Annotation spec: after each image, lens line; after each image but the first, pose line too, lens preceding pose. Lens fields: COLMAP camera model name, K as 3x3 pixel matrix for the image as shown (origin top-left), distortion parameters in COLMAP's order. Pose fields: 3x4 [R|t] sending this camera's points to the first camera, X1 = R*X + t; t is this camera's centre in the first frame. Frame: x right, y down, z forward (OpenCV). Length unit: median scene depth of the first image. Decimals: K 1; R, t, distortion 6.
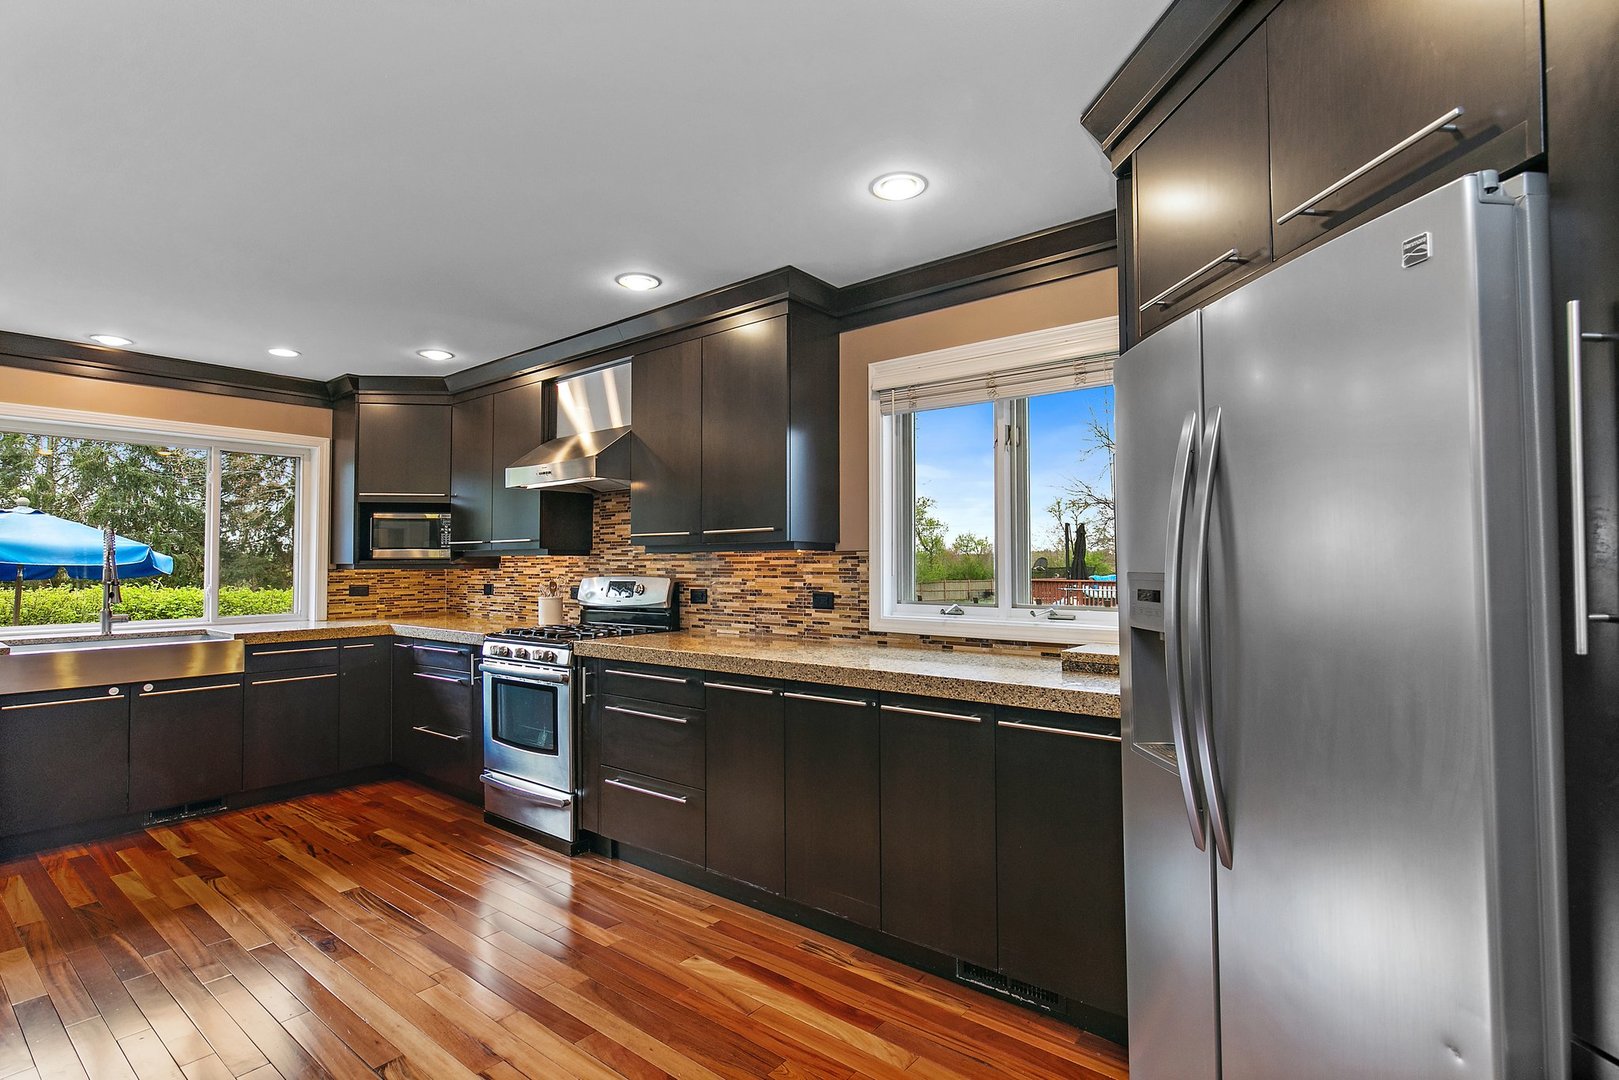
lens RADIAL K [[782.8, 0, 809.5], [0, 782.8, 540.0], [0, 0, 1]] dist [0.000557, -0.000562]
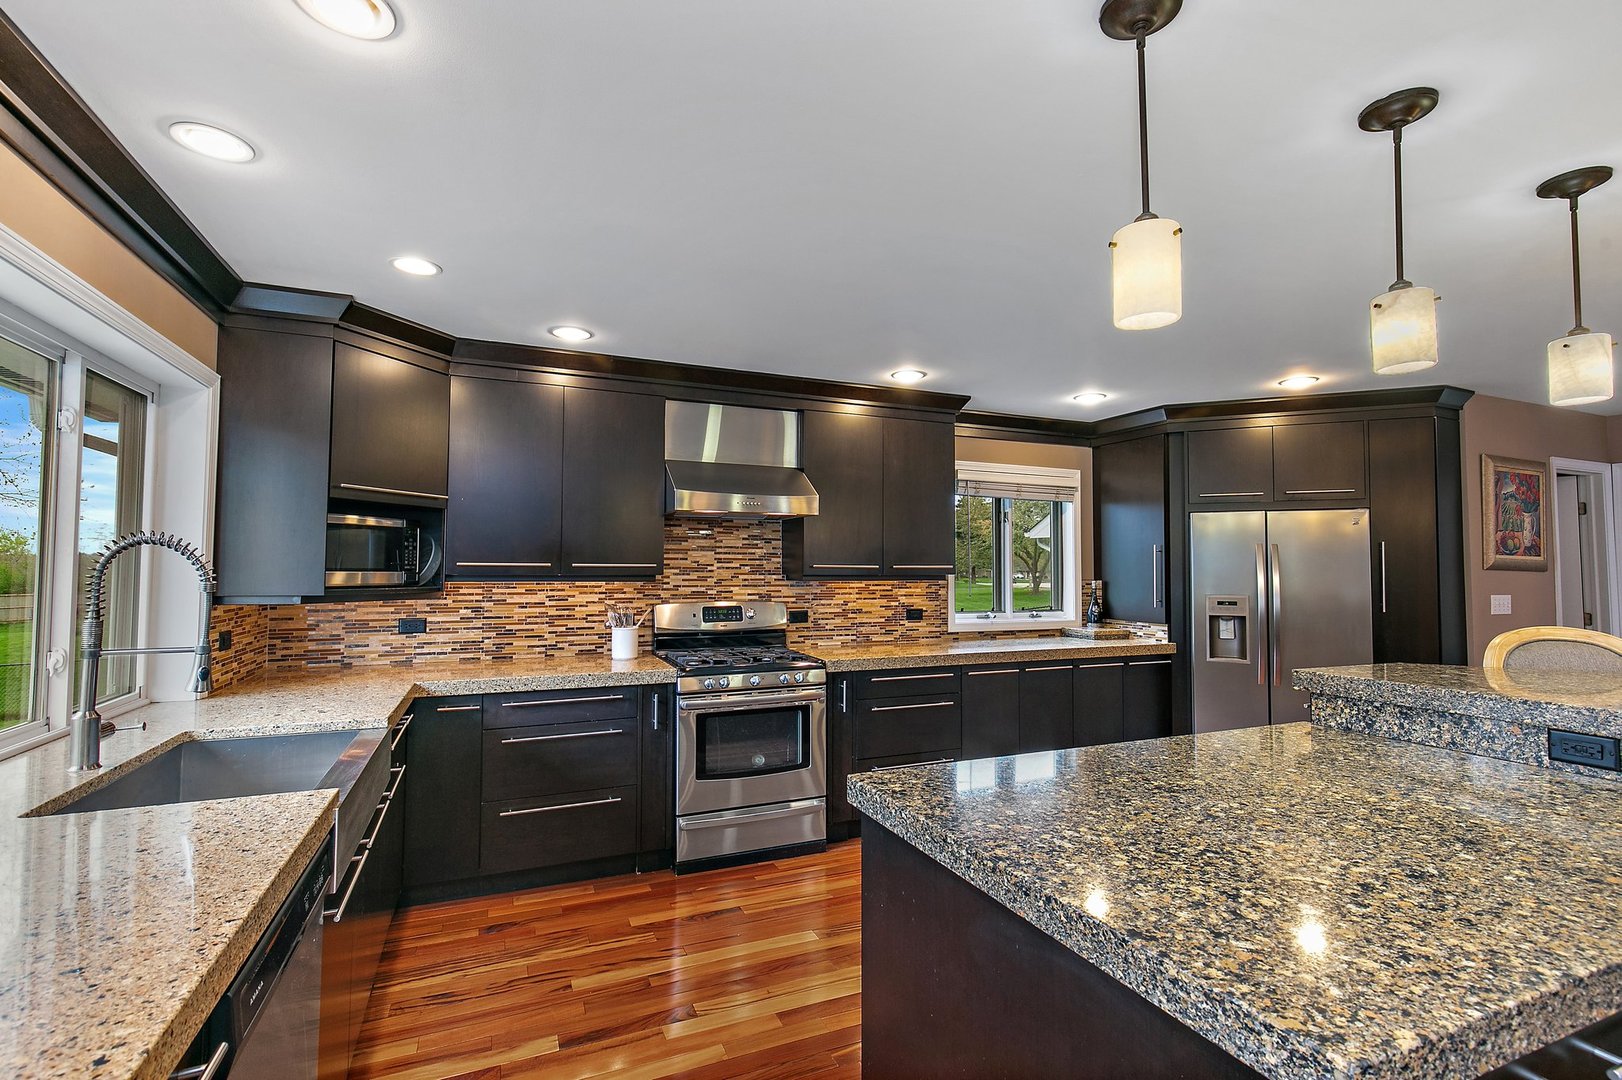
lens RADIAL K [[739.5, 0, 811.0], [0, 739.5, 540.0], [0, 0, 1]] dist [0.005407, -0.000838]
pose [[0.468678, 0.043142, 0.882315, -1.227002], [-0.032447, 0.998973, -0.031610, -0.009982], [-0.882773, -0.013814, 0.469597, 0.503775]]
